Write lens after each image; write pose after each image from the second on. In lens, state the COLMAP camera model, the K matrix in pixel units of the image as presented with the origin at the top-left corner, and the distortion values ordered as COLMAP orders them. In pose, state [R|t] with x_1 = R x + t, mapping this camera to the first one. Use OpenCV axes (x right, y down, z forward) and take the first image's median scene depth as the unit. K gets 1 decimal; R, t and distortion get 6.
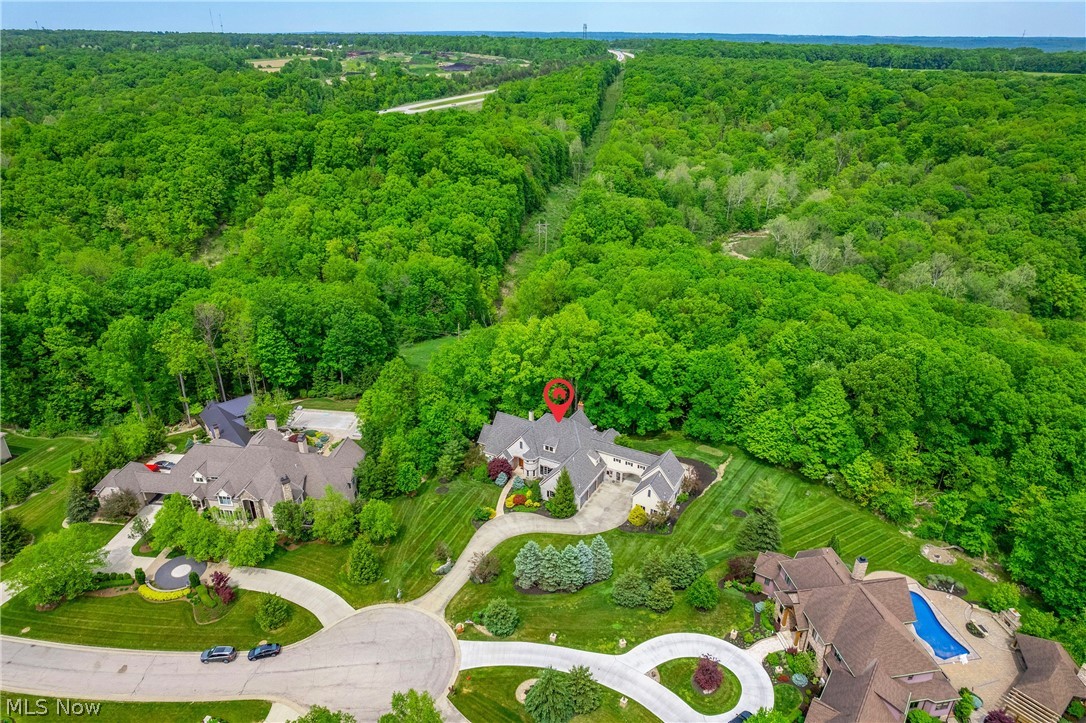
lens RADIAL K [[692.2, 0, 543.0], [0, 692.2, 361.5], [0, 0, 1]] dist [-0.063464, 0.052671]
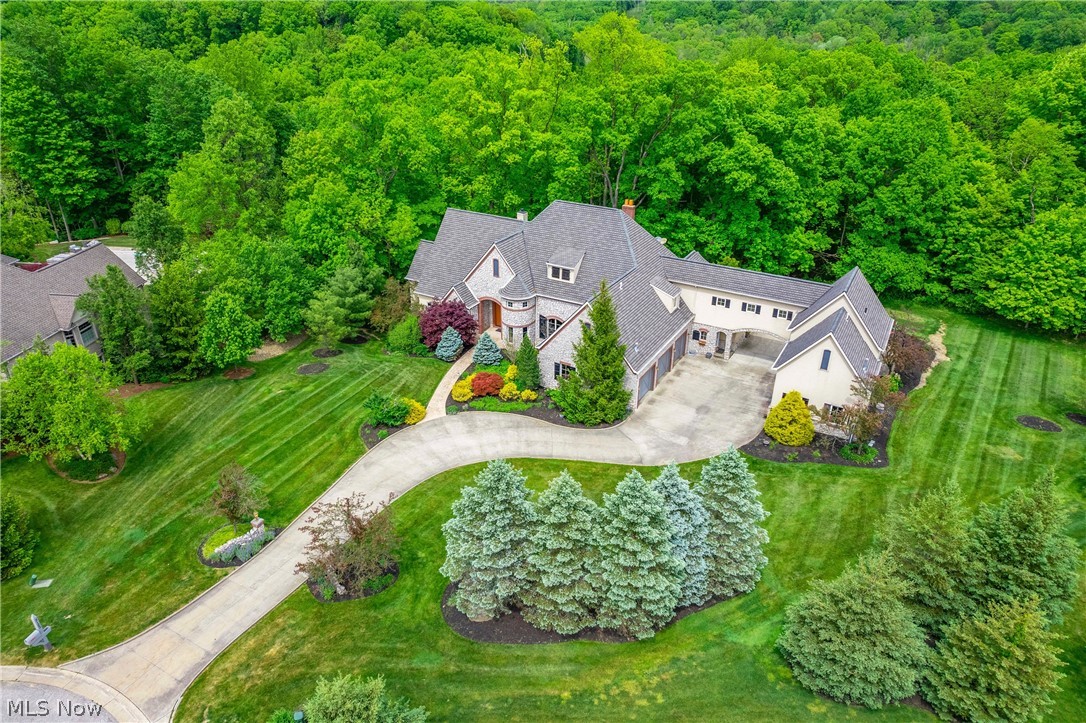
lens RADIAL K [[692.2, 0, 543.0], [0, 692.2, 361.5], [0, 0, 1]] dist [-0.063464, 0.052671]
pose [[0.999824, 0.017081, -0.007698, 0.002016], [-0.016901, 0.999595, 0.022895, 0.170574], [0.008086, -0.022761, 0.999708, 0.571120]]
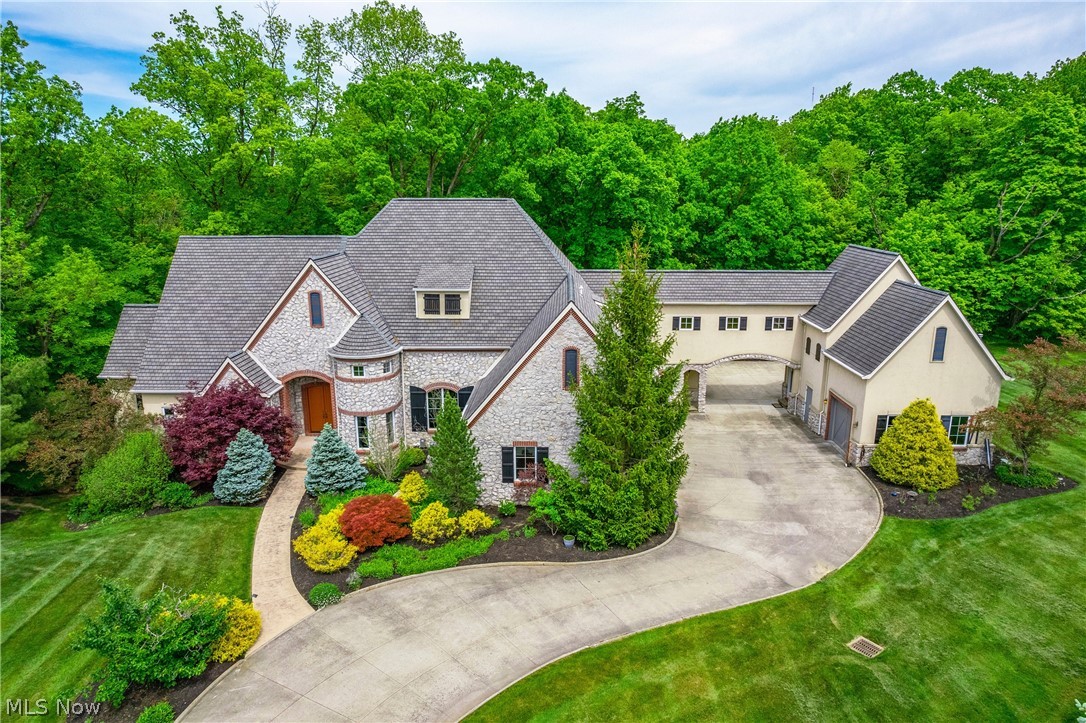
lens RADIAL K [[692.2, 0, 543.0], [0, 692.2, 361.5], [0, 0, 1]] dist [-0.063464, 0.052671]
pose [[0.883964, -0.103448, 0.455968, -0.070892], [0.201509, 0.964287, -0.171883, 0.192613], [-0.421903, 0.243820, 0.873241, 0.782824]]
